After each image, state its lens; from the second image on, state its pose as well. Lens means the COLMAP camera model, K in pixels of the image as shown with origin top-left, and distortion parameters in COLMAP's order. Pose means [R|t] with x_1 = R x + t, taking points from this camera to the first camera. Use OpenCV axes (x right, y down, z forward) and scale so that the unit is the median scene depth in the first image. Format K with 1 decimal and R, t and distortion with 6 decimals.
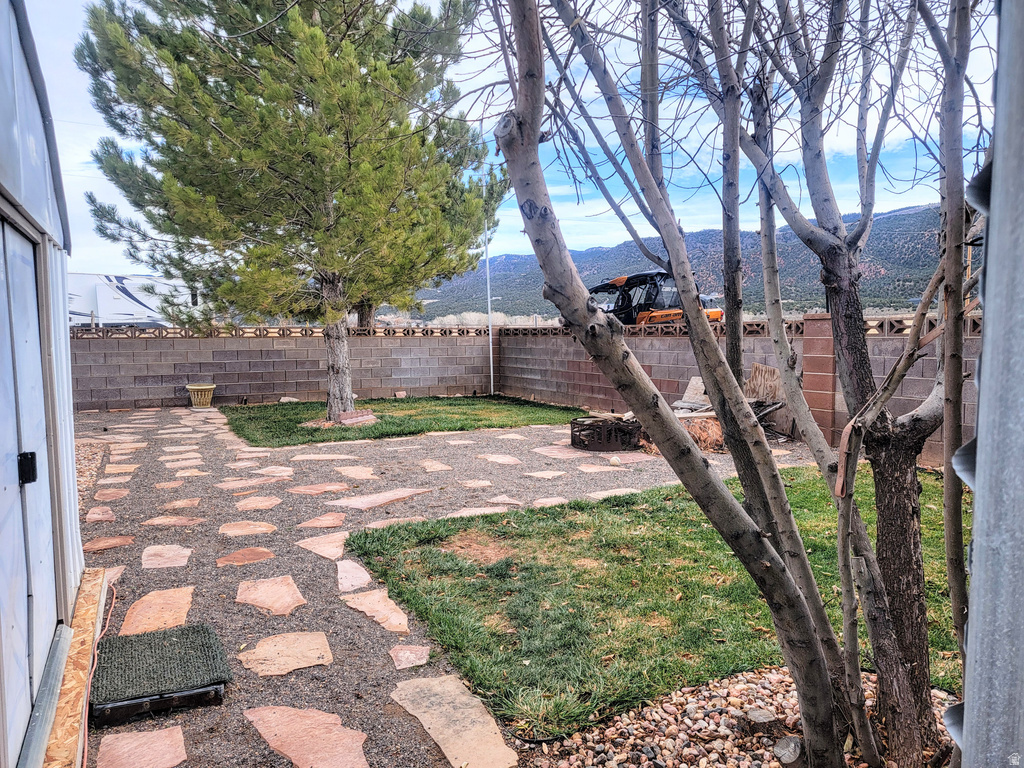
lens RADIAL K [[718.1, 0, 512.0], [0, 718.1, 384.0], [0, 0, 1]] dist [-0.000375, -0.000352]
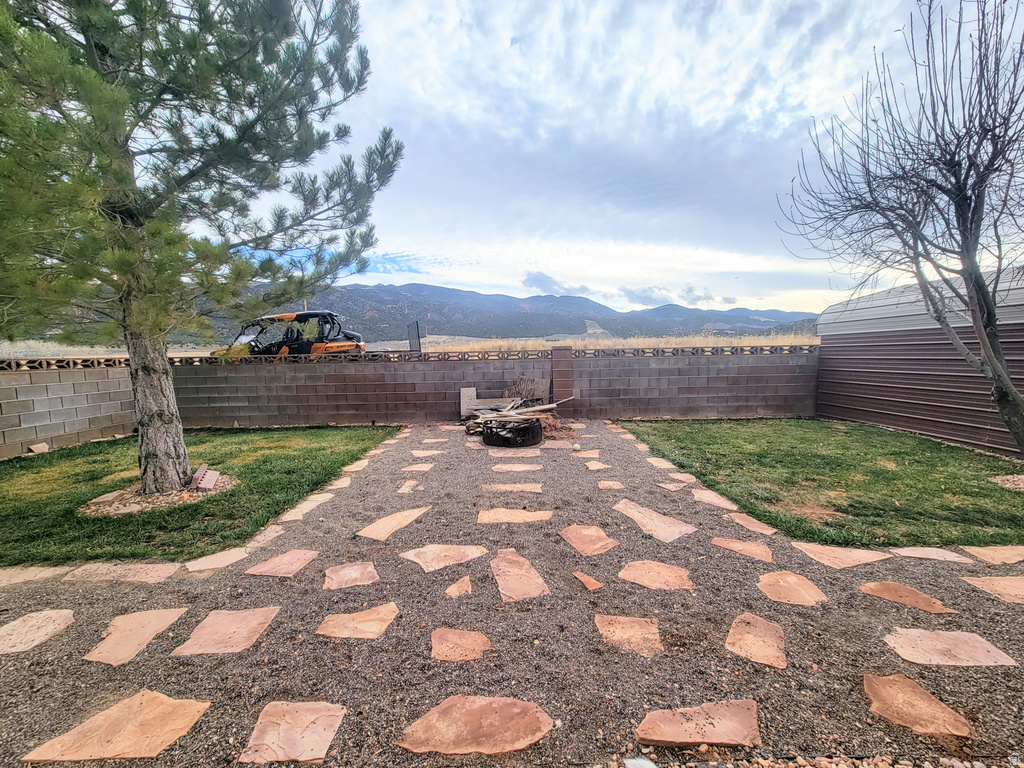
lens RADIAL K [[431.5, 0, 512.0], [0, 431.5, 384.0], [0, 0, 1]] dist [-0.002047, -0.000089]
pose [[0.461445, -0.065377, 0.884757, -0.379180], [0.082548, 0.996119, 0.030552, -0.029124], [-0.883320, 0.058937, 0.465050, 0.420245]]
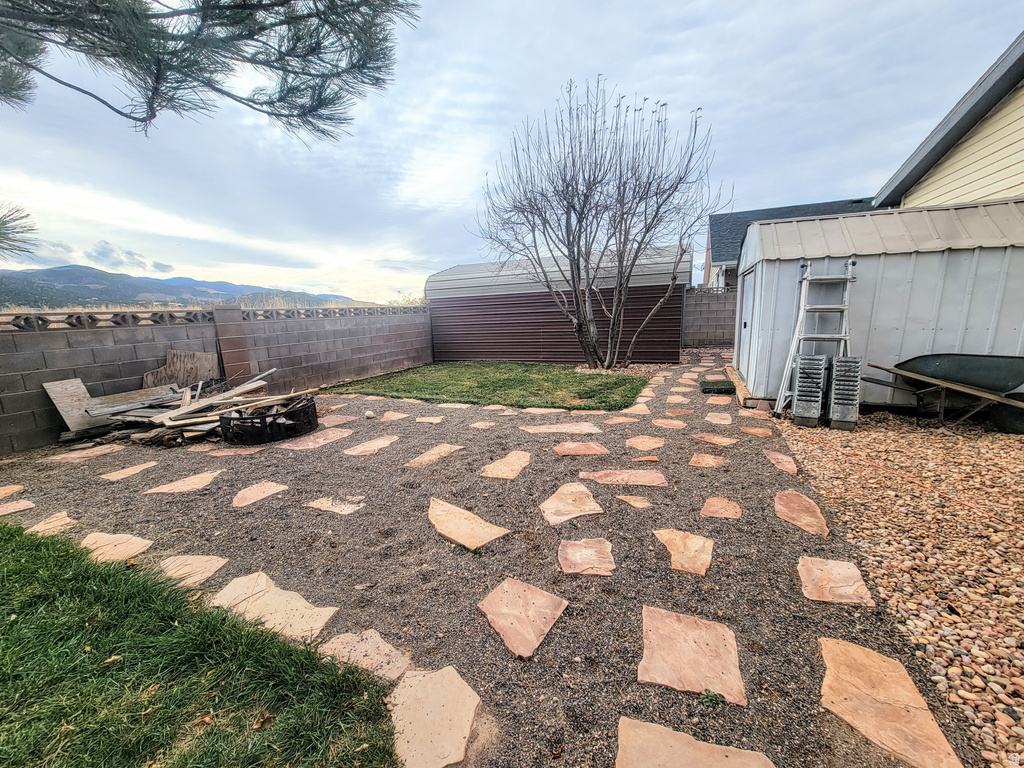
lens RADIAL K [[431.5, 0, 512.0], [0, 431.5, 384.0], [0, 0, 1]] dist [-0.002047, -0.000089]
pose [[-0.647343, -0.093545, 0.756437, -0.336015], [0.105161, 0.971987, 0.210196, -0.041956], [-0.754909, 0.215616, -0.619372, 0.728050]]
